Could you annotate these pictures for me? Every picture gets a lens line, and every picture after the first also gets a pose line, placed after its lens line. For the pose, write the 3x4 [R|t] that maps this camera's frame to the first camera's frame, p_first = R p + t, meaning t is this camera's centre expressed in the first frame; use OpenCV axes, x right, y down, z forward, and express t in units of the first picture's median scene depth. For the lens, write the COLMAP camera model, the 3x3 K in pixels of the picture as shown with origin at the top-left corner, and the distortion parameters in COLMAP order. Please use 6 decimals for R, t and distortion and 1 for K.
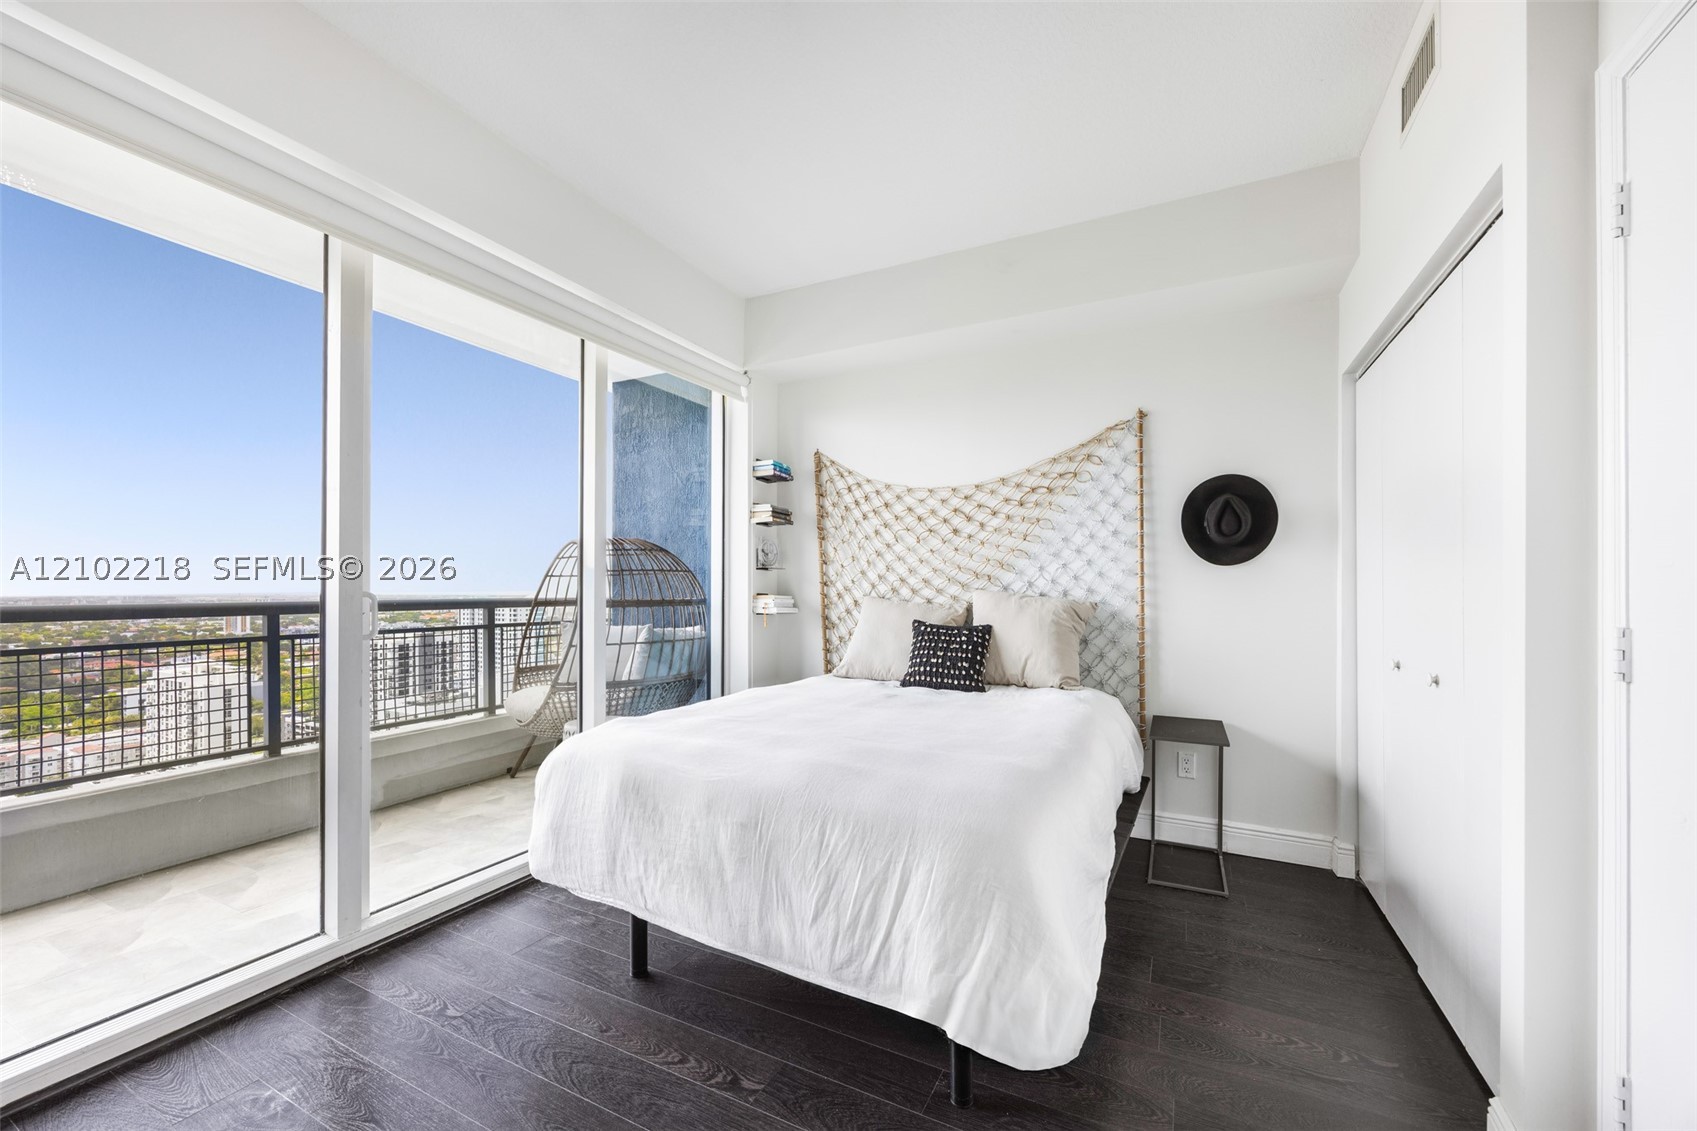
lens RADIAL K [[660.1, 0, 855.2], [0, 660.1, 571.8], [0, 0, 1]] dist [-0.001001, -0.000165]
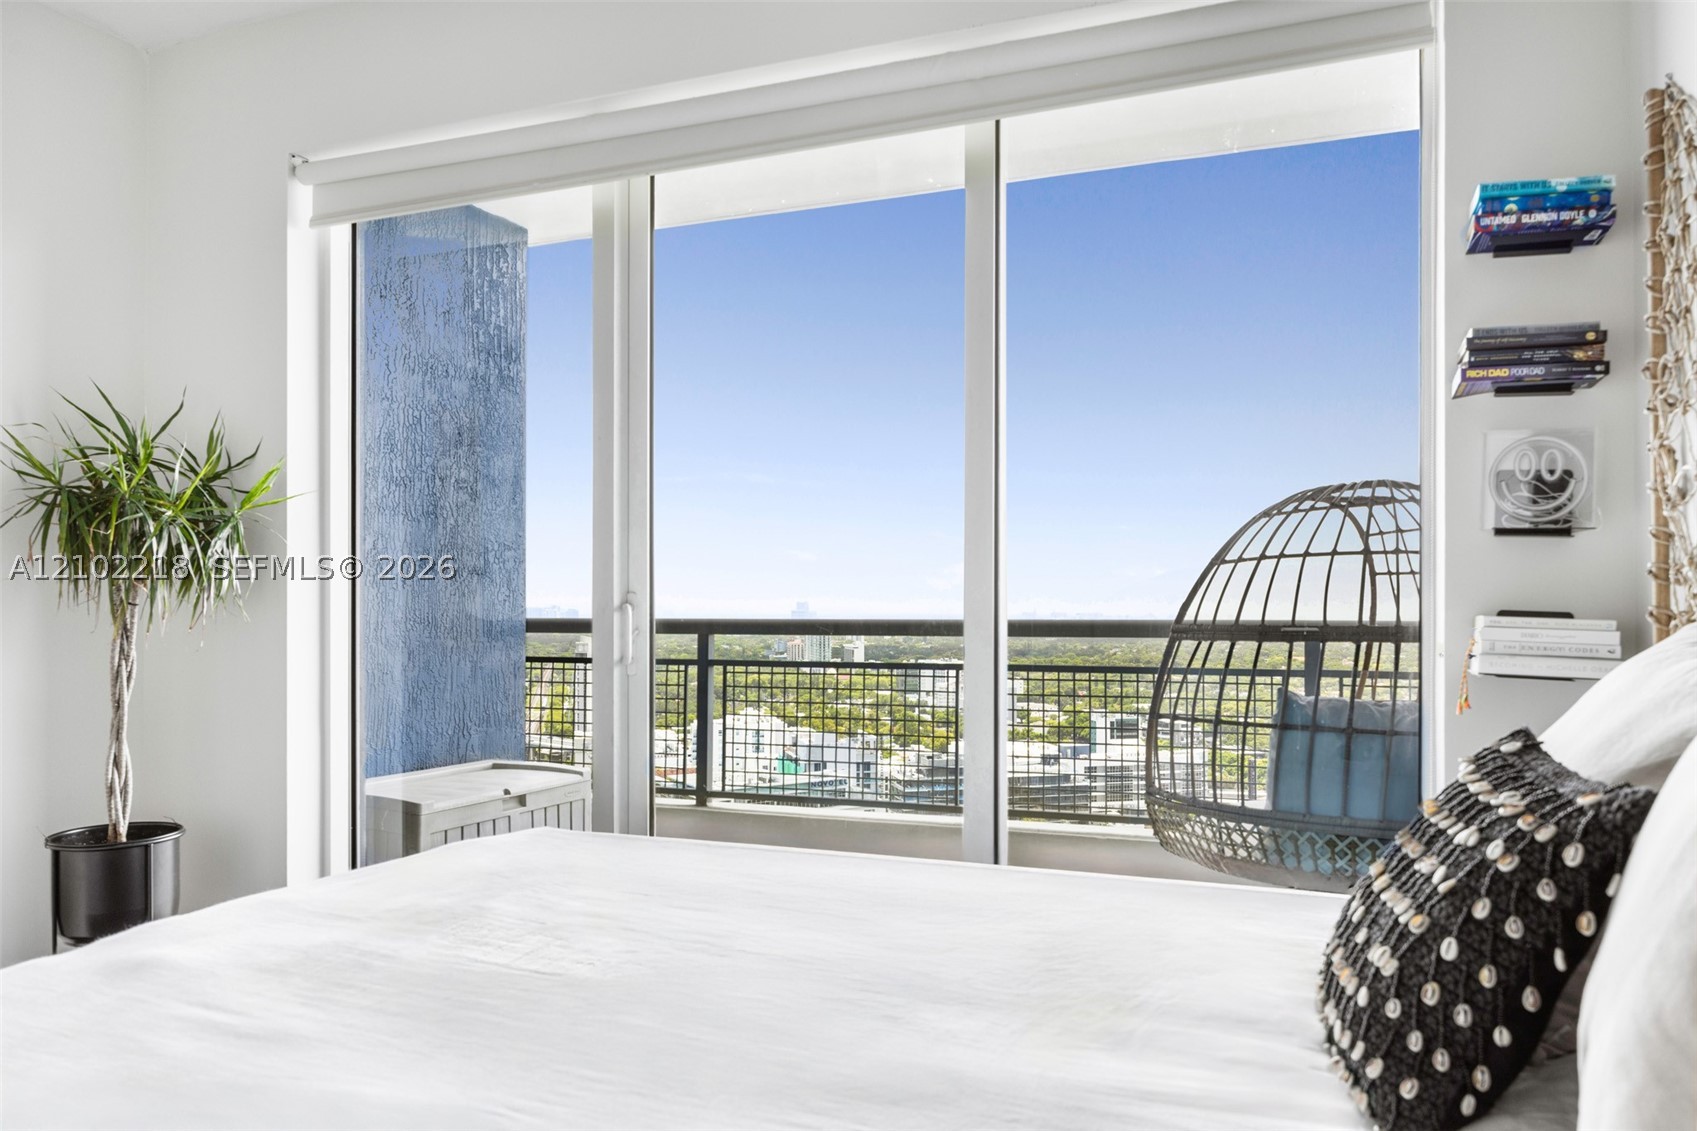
lens RADIAL K [[1135.4, 0, 848.5], [0, 1135.4, 565.5], [0, 0, 1]] dist [-0.003142, -0.001501]
pose [[0.134888, -0.030656, -0.990387, 0.481447], [0.028840, 0.999219, -0.027002, 0.019681], [0.990441, -0.024921, 0.135667, 0.857176]]
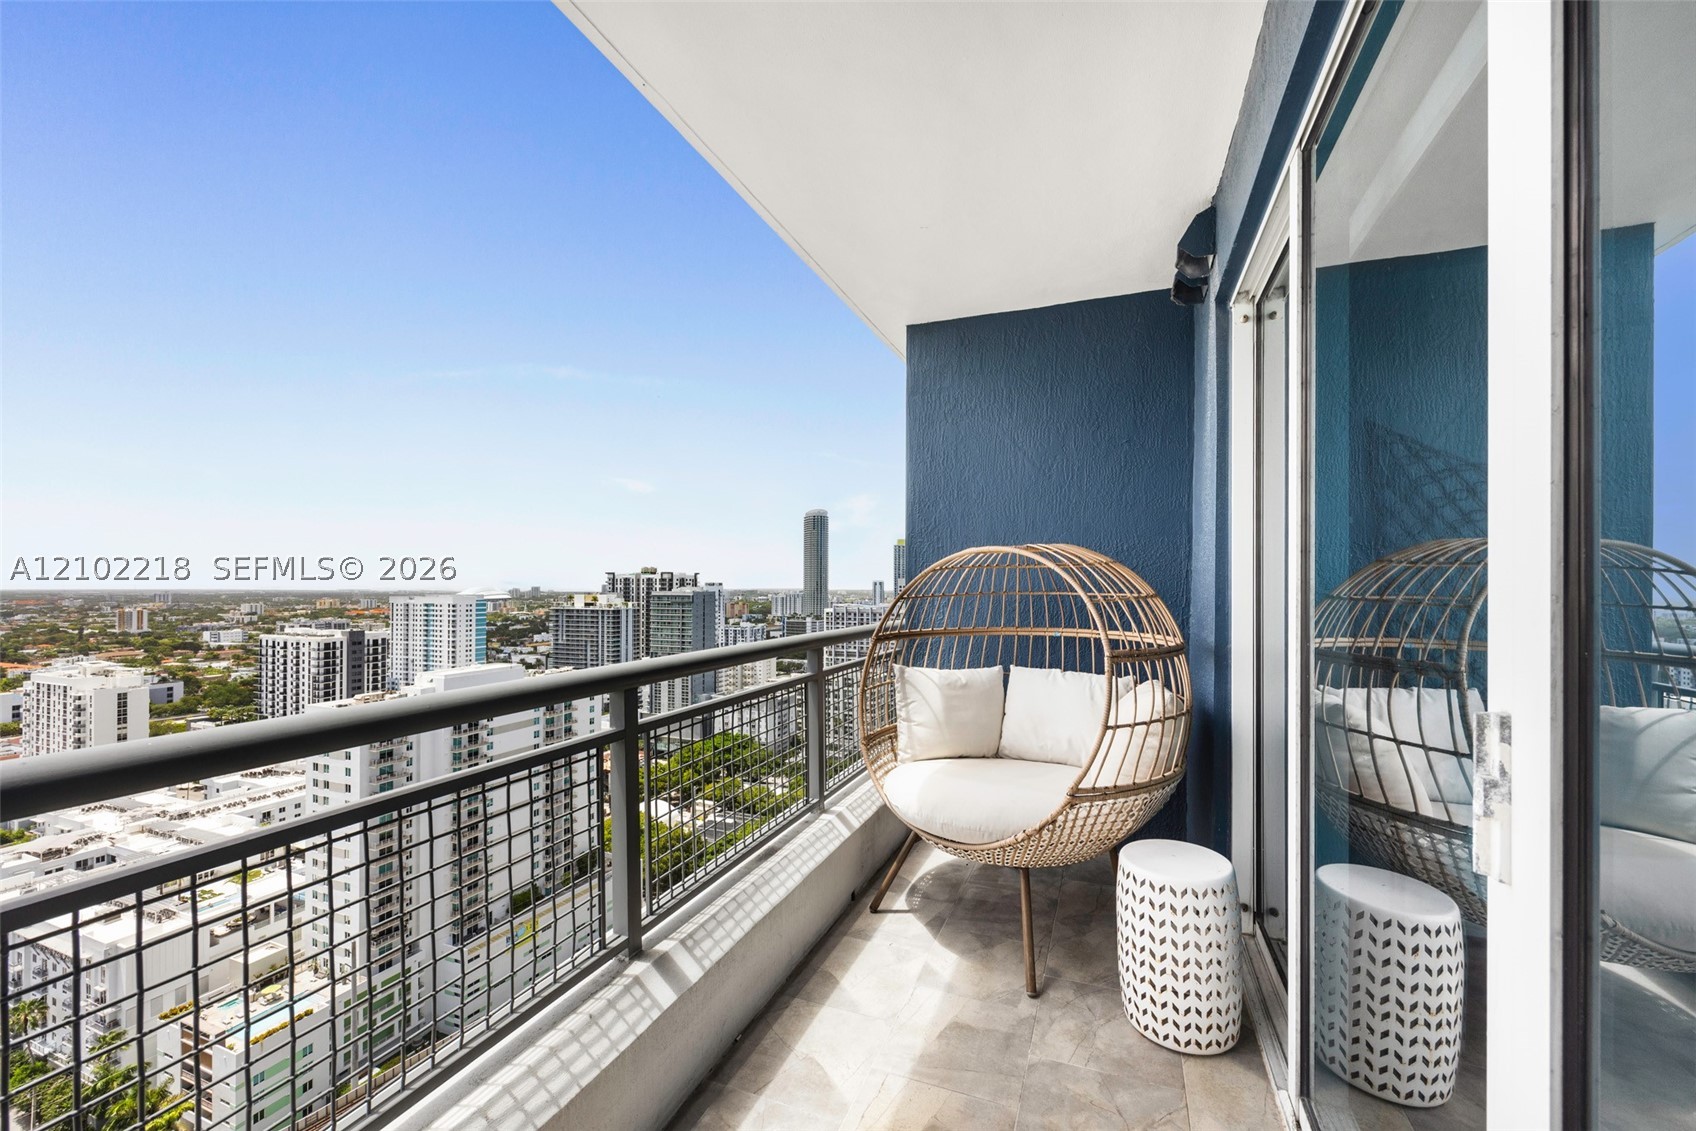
lens RADIAL K [[659.7, 0, 854.7], [0, 659.7, 571.8], [0, 0, 1]] dist [-0.001001, -0.000165]
pose [[0.996656, -0.004749, 0.081568, -0.635947], [0.003589, 0.999890, 0.014361, -0.039450], [-0.081627, -0.014020, 0.996564, 0.366763]]
